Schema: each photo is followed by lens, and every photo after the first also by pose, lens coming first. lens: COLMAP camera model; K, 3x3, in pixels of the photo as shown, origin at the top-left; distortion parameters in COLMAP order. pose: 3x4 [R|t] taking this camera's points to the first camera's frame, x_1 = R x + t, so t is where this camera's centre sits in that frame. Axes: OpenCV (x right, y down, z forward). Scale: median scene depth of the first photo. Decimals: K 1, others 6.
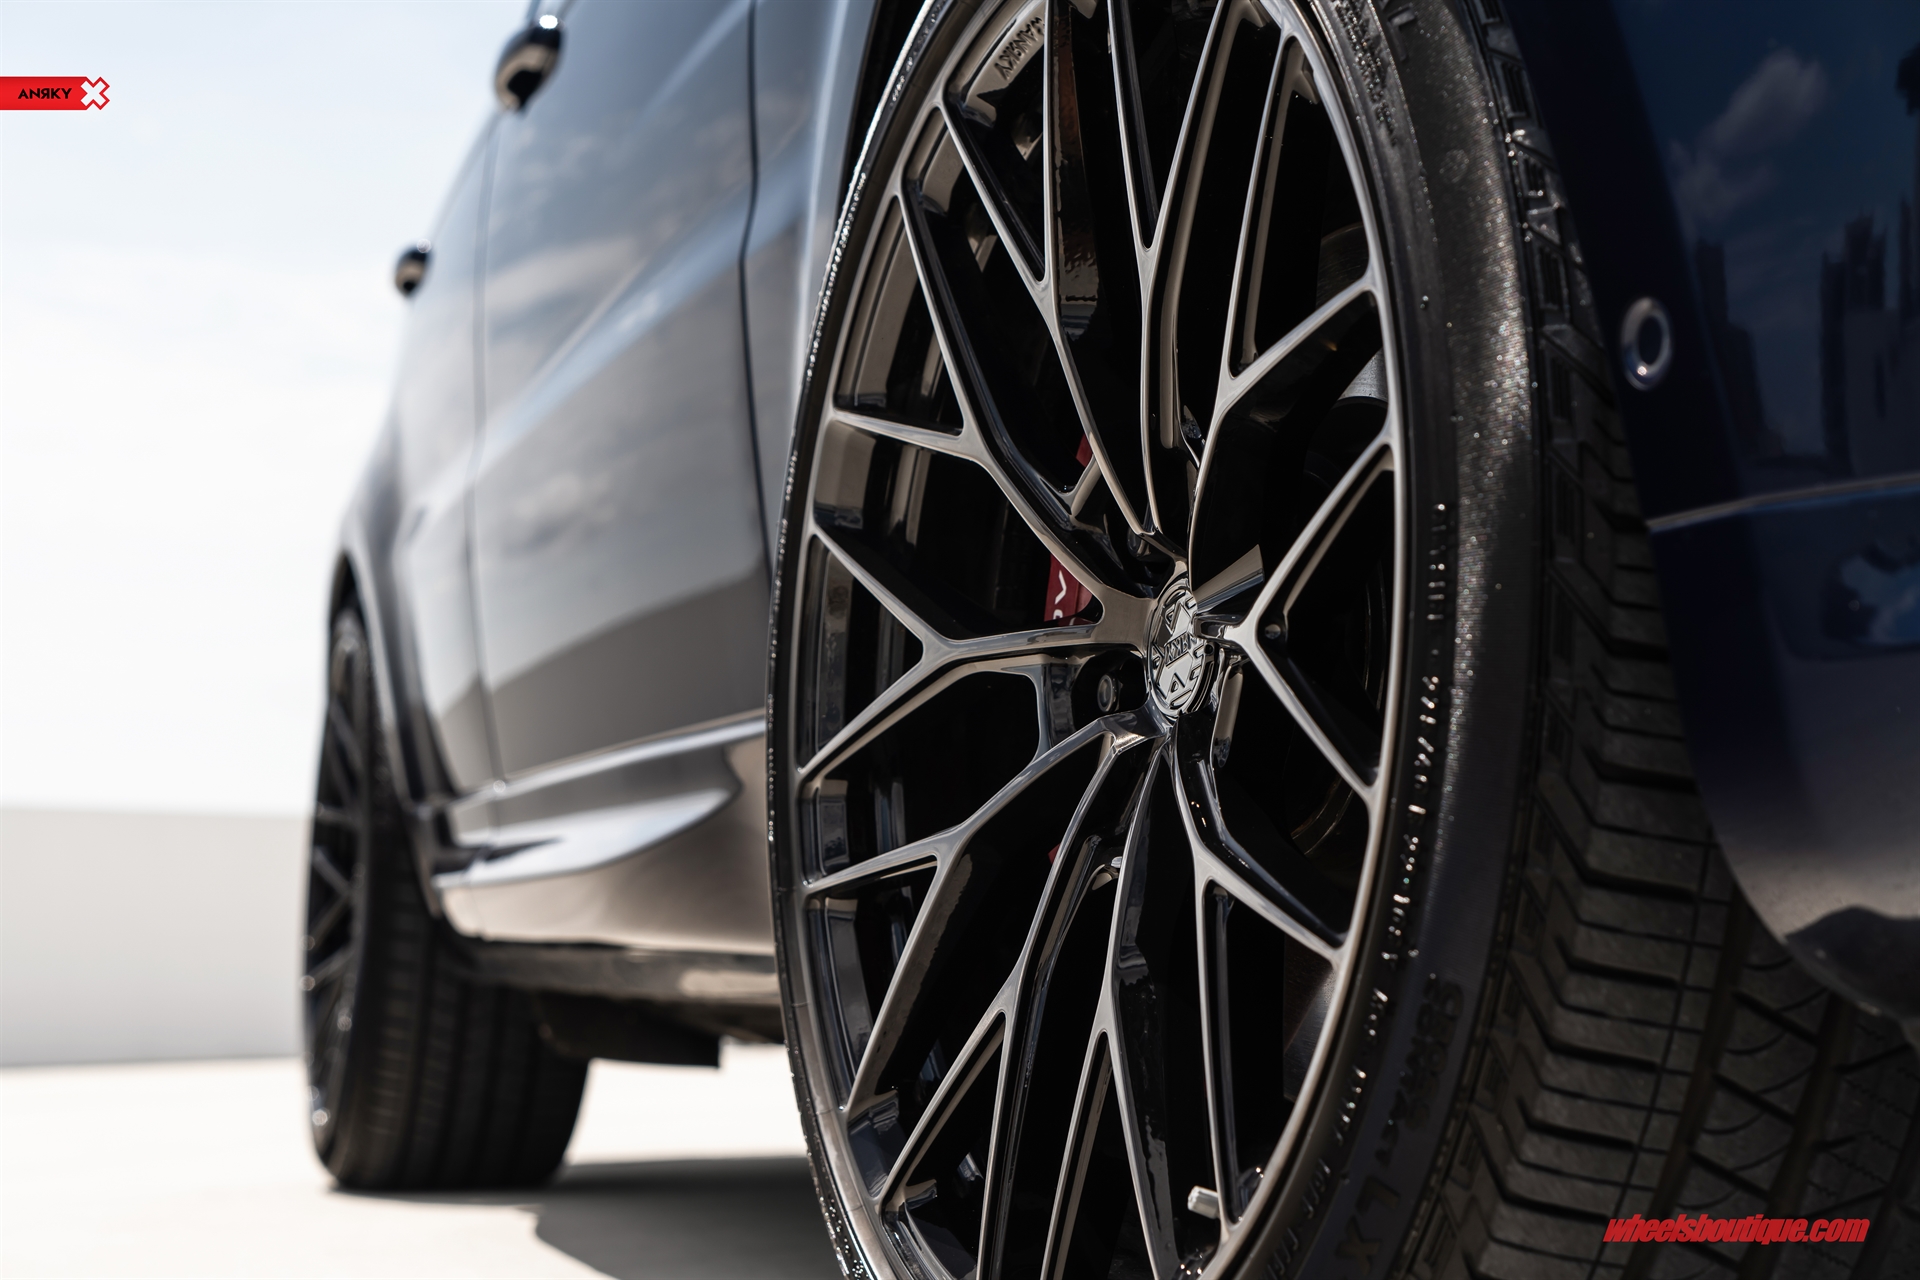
lens RADIAL K [[3423.3, 0, 960.0], [0, 3423.3, 640.0], [0, 0, 1]] dist [0.032734, 0.065090]
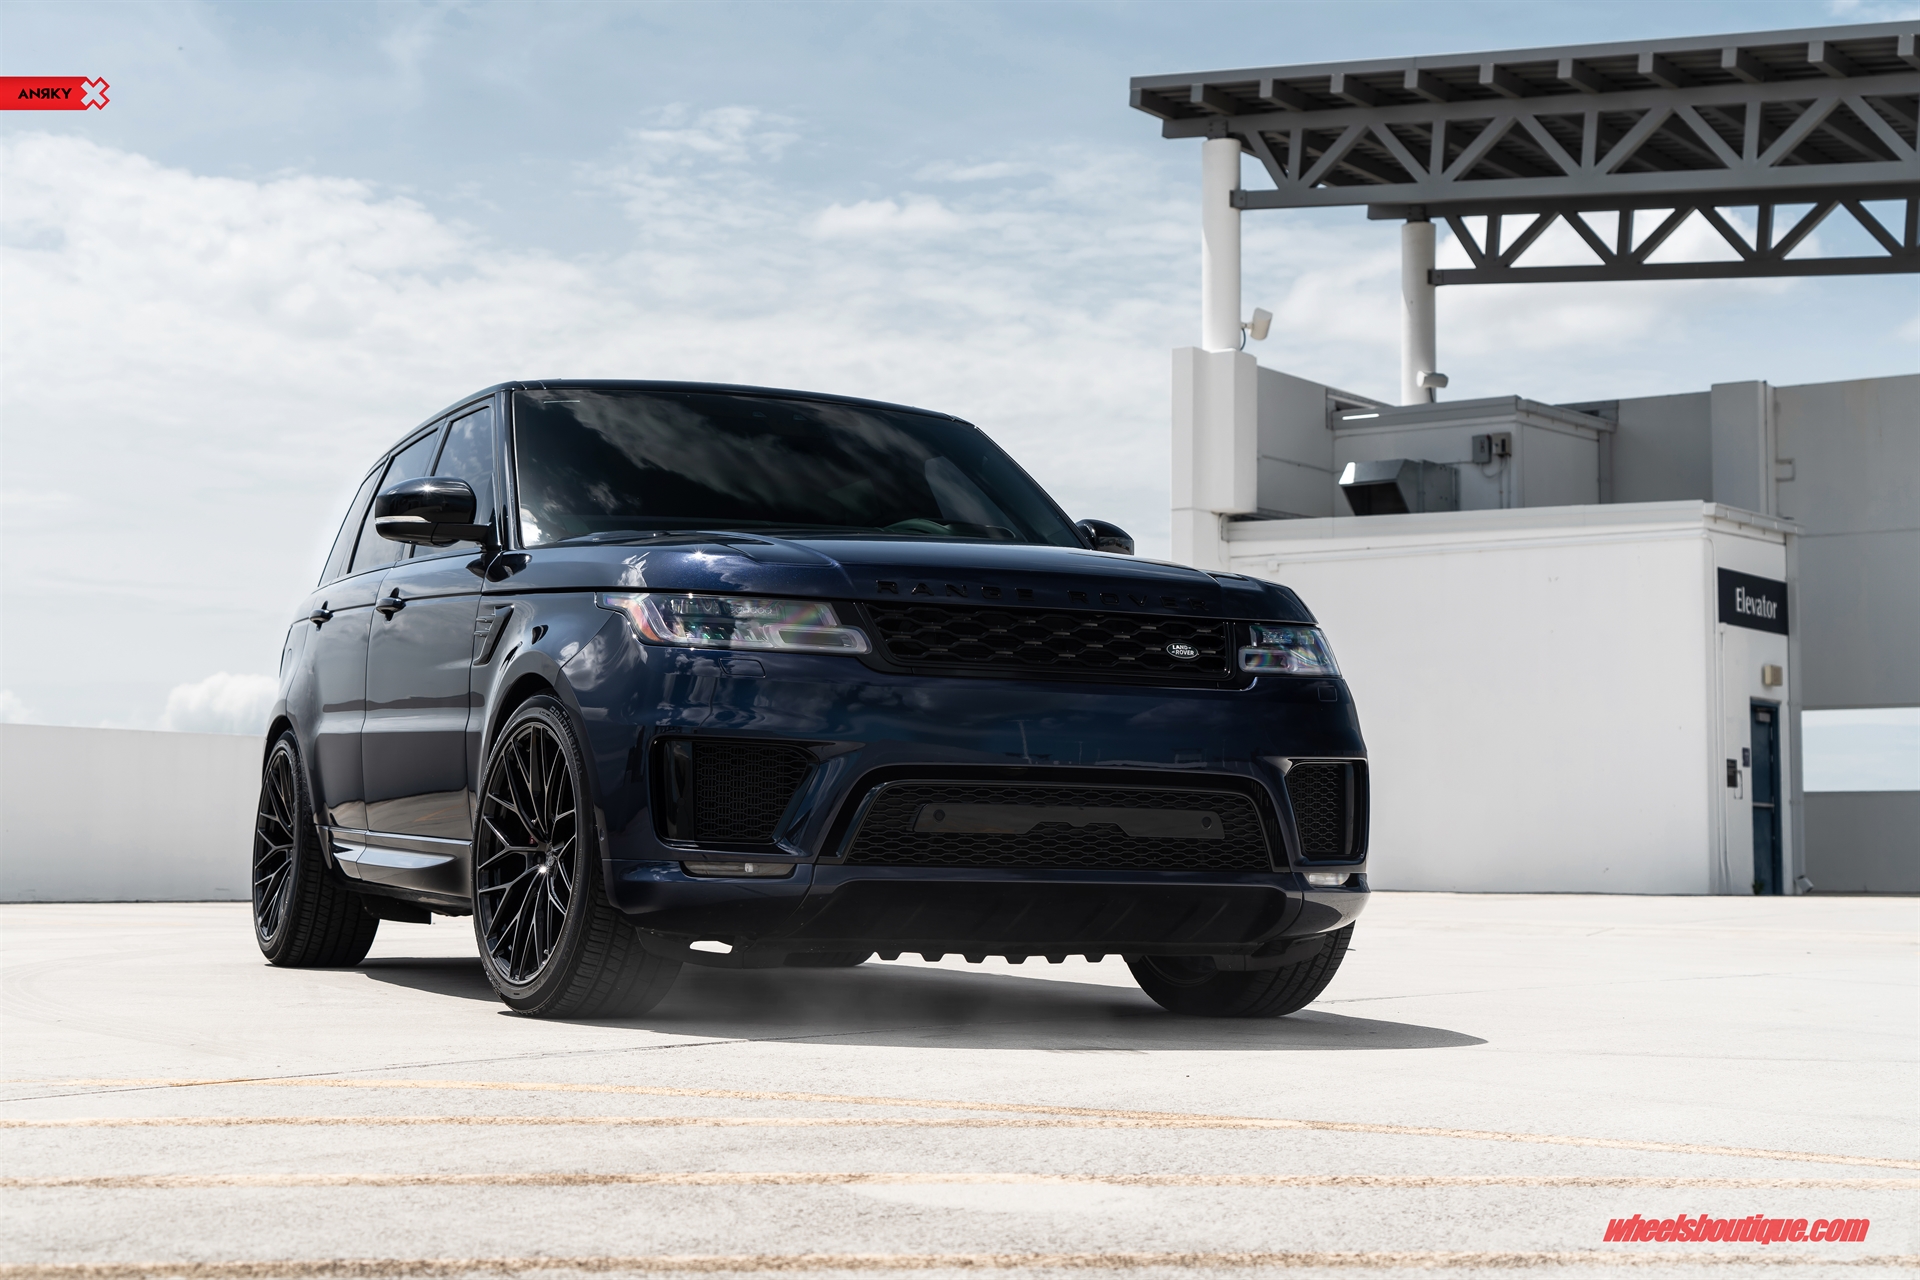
lens RADIAL K [[3027.4, 0, 960.0], [0, 3027.4, 640.0], [0, 0, 1]] dist [-0.011950, 0.005119]
pose [[0.991091, 0.037851, 0.127691, 0.067332], [-0.041787, 0.998726, 0.028285, -0.421815], [-0.126458, -0.033369, 0.991411, -3.247957]]
